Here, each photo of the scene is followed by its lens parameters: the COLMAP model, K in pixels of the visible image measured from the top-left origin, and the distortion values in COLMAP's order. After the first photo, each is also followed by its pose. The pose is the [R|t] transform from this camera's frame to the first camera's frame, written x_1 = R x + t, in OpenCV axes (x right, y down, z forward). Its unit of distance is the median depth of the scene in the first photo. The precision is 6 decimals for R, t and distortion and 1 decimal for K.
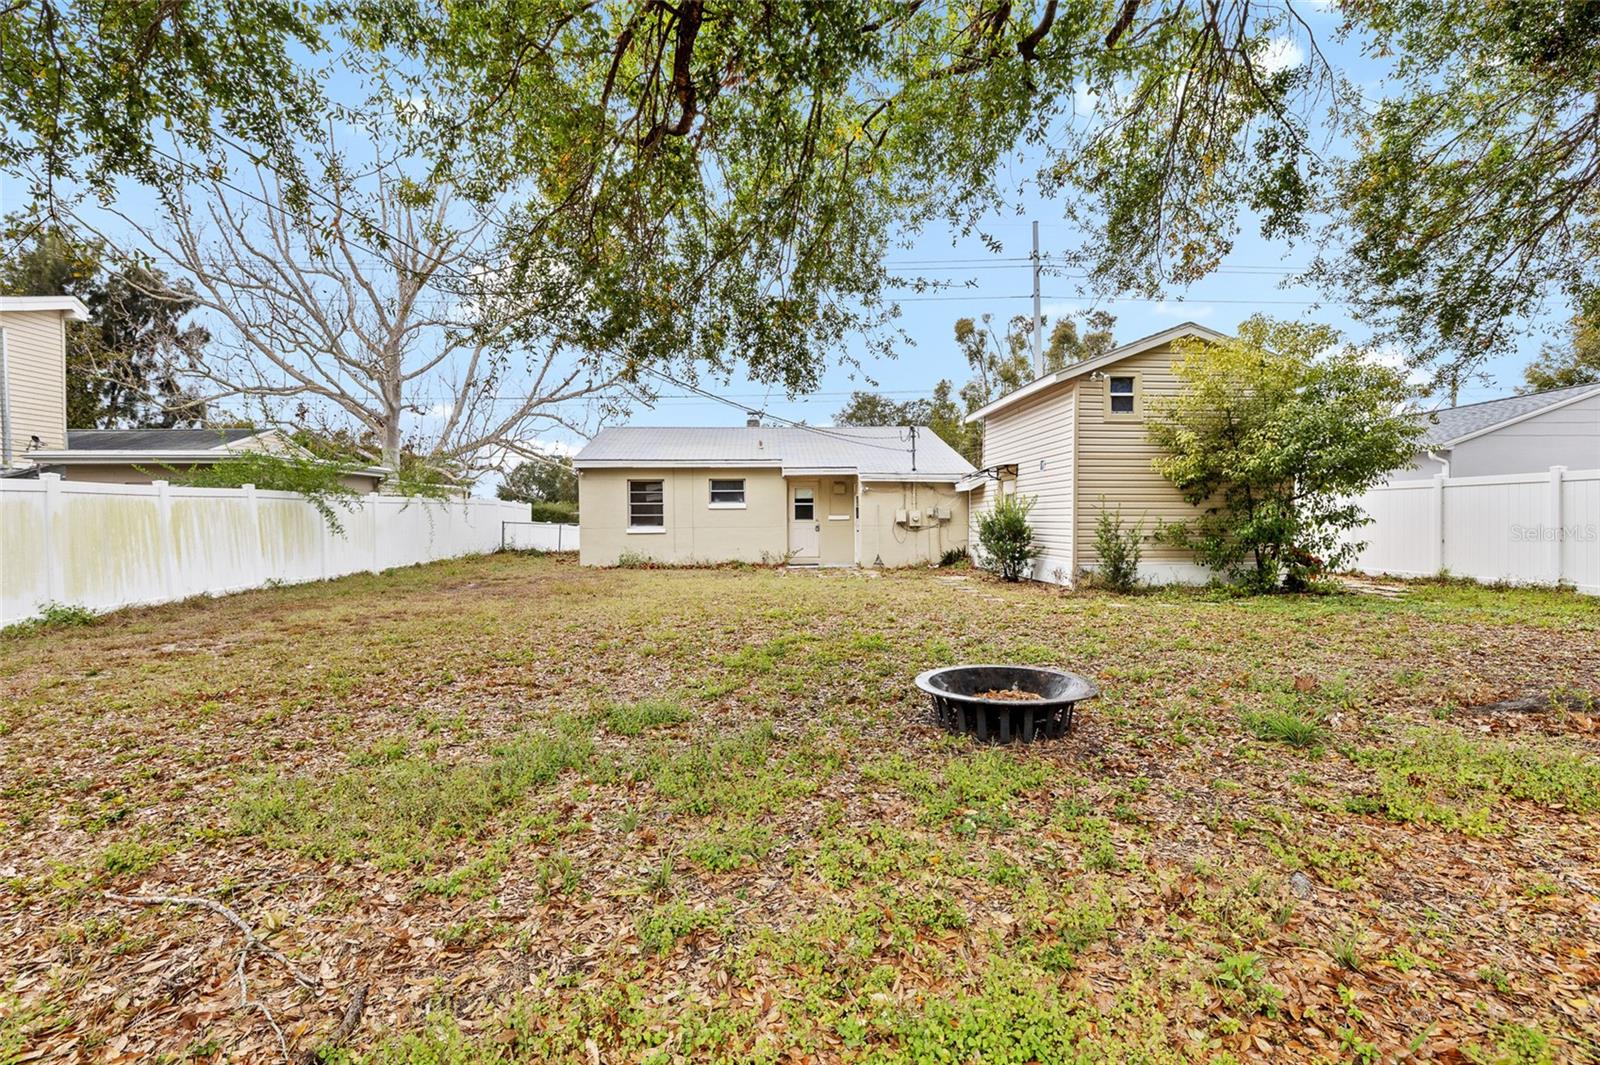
lens RADIAL K [[708.2, 0, 800.8], [0, 708.2, 525.3], [0, 0, 1]] dist [0.002662, 0.000541]
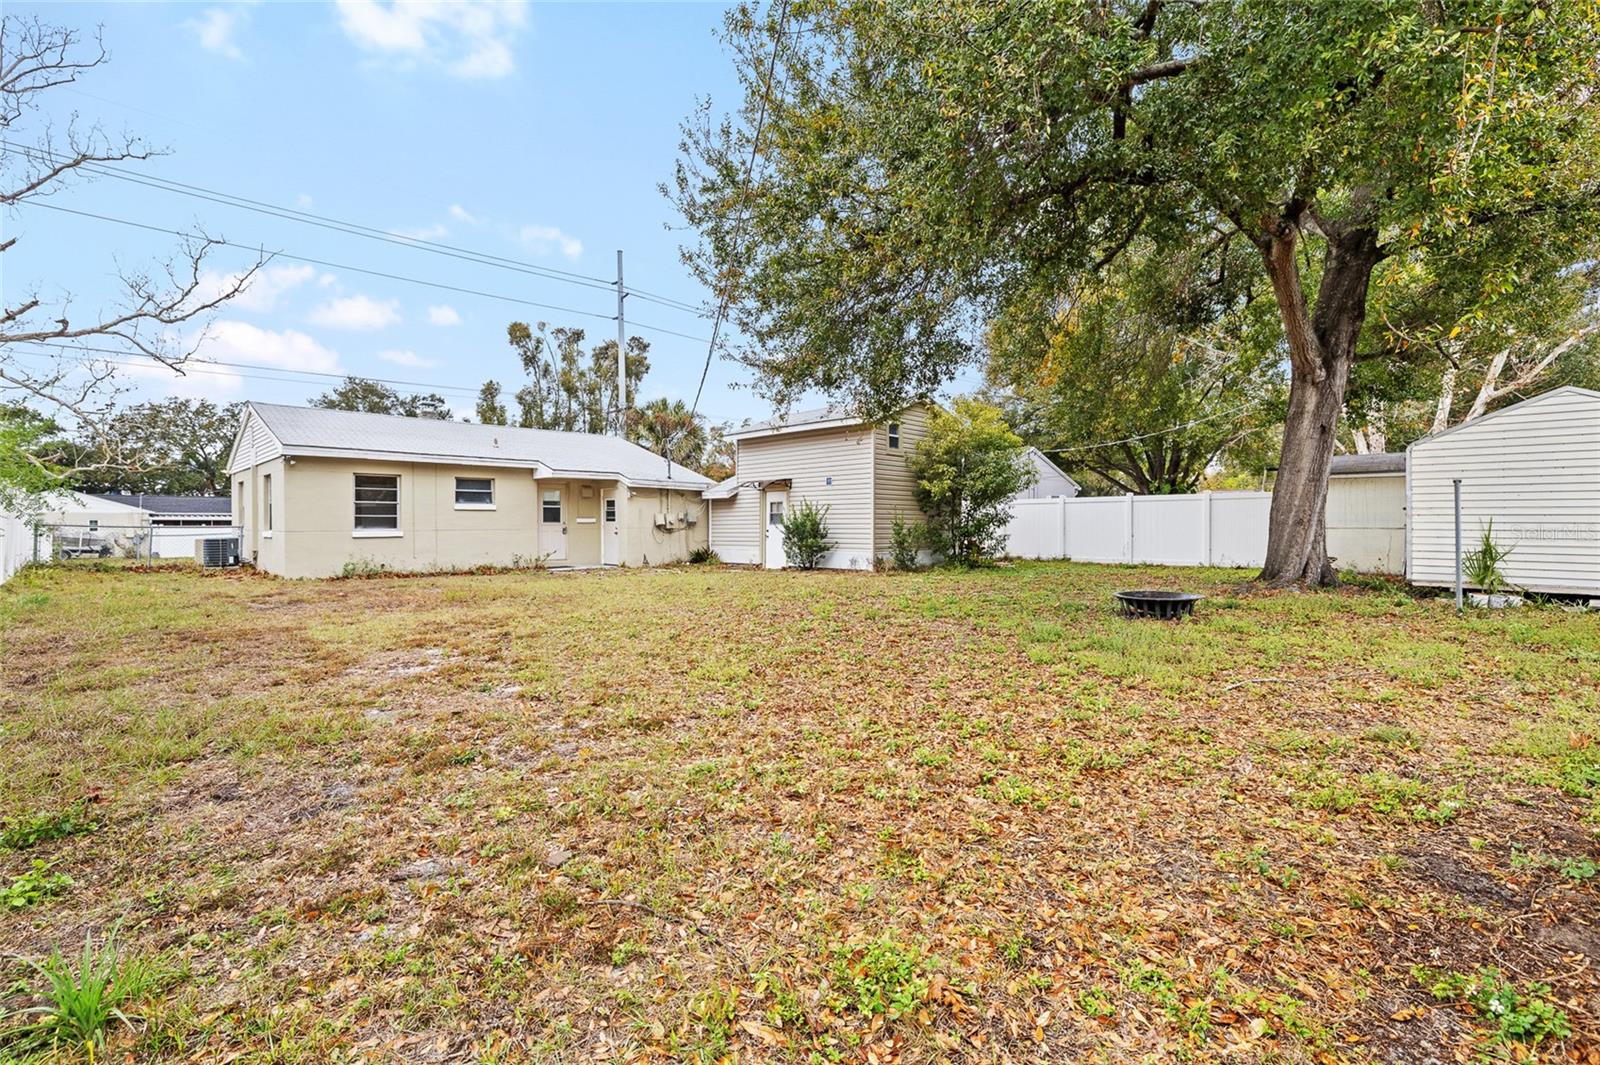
lens RADIAL K [[708.2, 0, 800.2], [0, 708.2, 530.5], [0, 0, 1]] dist [0.002662, 0.000541]
pose [[0.749919, -0.000422, 0.661530, -0.402618], [0.003928, 0.999985, -0.003815, 0.008786], [-0.661518, 0.005460, 0.749909, 0.020864]]
